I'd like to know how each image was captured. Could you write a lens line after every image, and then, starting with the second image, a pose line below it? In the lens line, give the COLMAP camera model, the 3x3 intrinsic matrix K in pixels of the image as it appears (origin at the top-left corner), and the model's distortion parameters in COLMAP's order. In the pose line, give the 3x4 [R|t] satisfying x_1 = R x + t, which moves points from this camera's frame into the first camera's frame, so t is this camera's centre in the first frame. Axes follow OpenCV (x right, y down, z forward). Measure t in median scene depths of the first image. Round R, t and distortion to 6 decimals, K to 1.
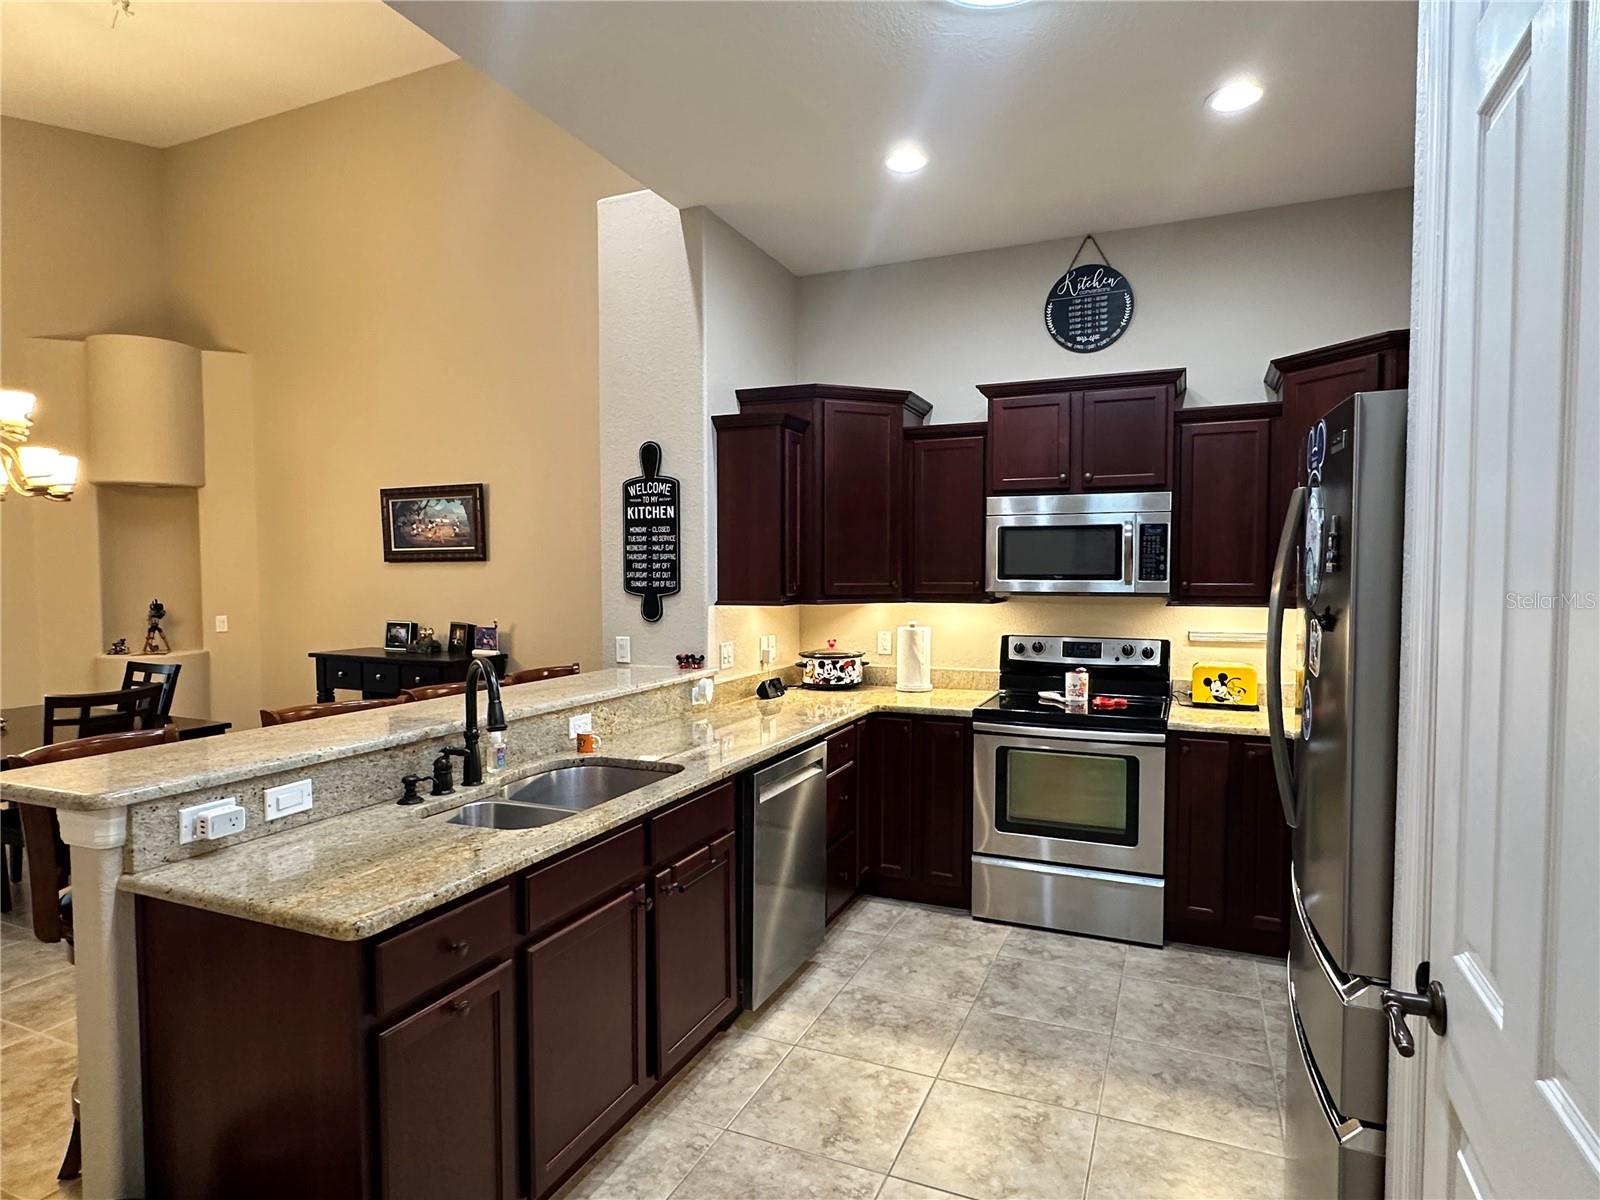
lens RADIAL K [[885.2, 0, 802.5], [0, 885.2, 600.7], [0, 0, 1]] dist [-0.004669, -0.003127]
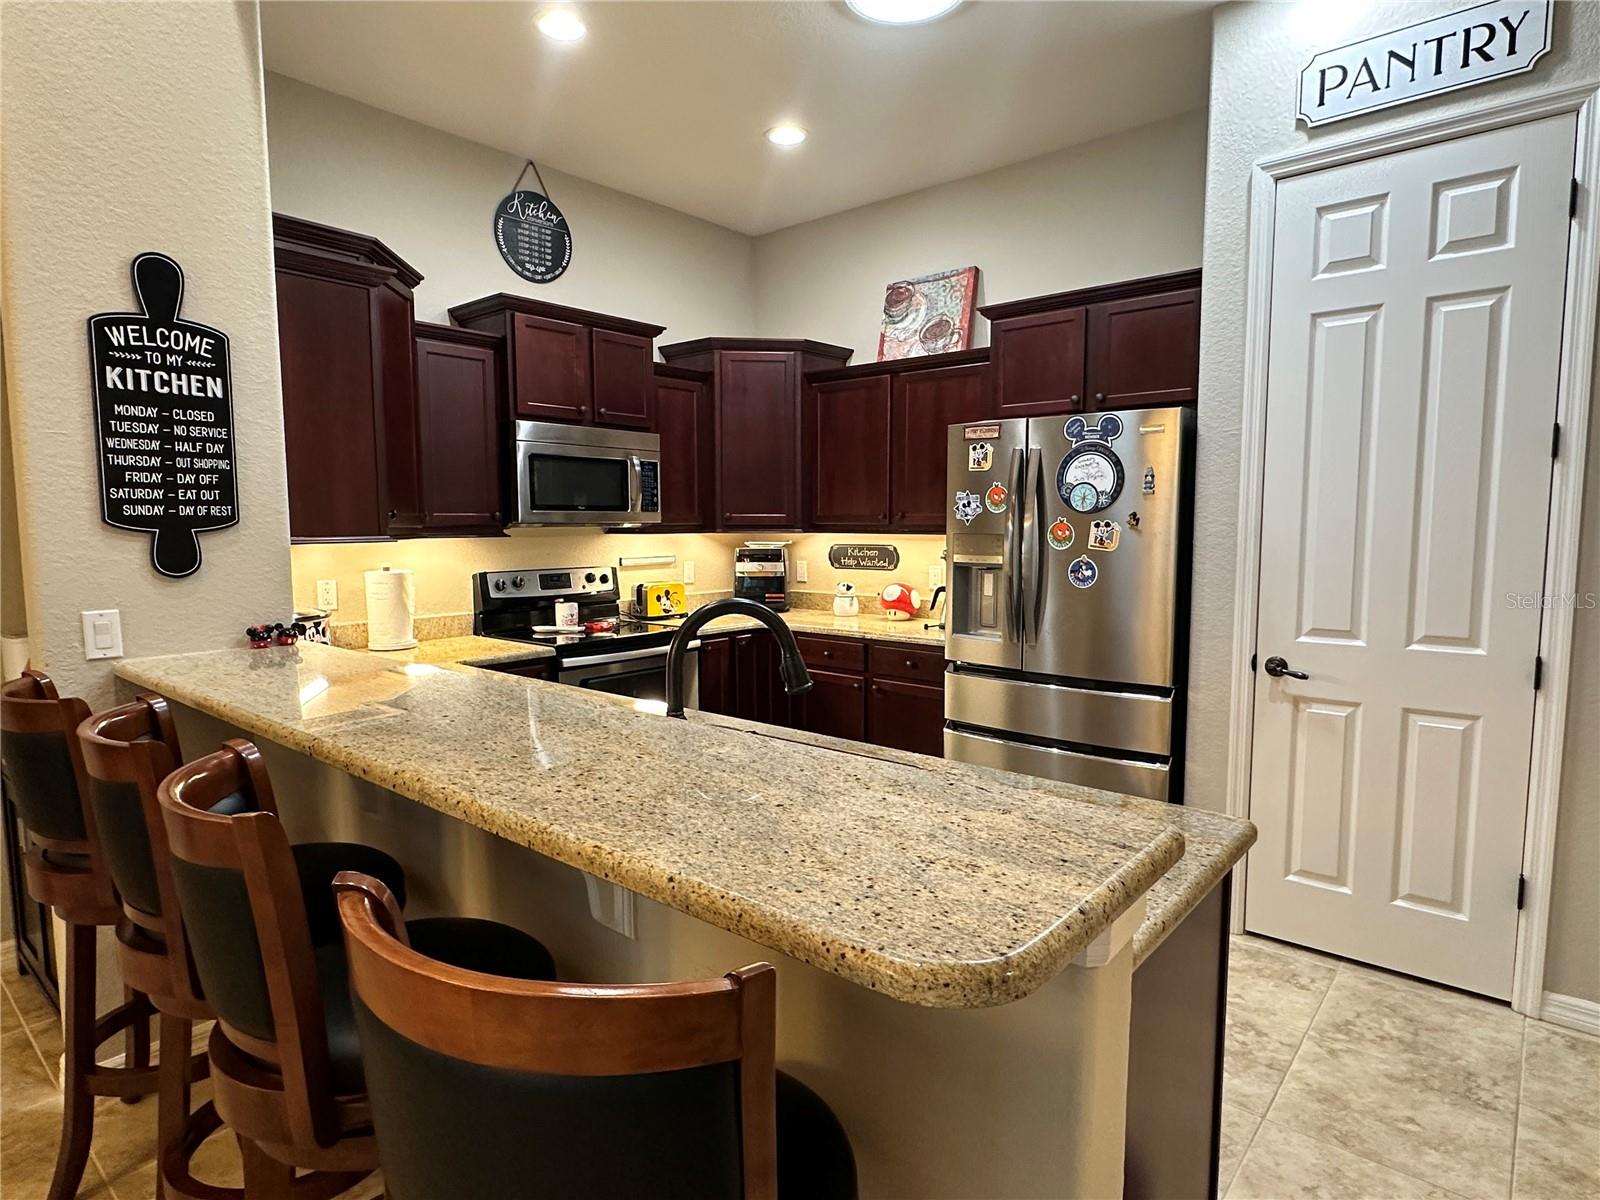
lens RADIAL K [[885.2, 0, 801.1], [0, 885.2, 604.0], [0, 0, 1]] dist [-0.004669, -0.003127]
pose [[0.289138, -0.088740, 0.953165, -0.598129], [0.034938, 0.996009, 0.082131, 0.008151], [-0.956650, 0.009554, 0.291085, 0.450562]]
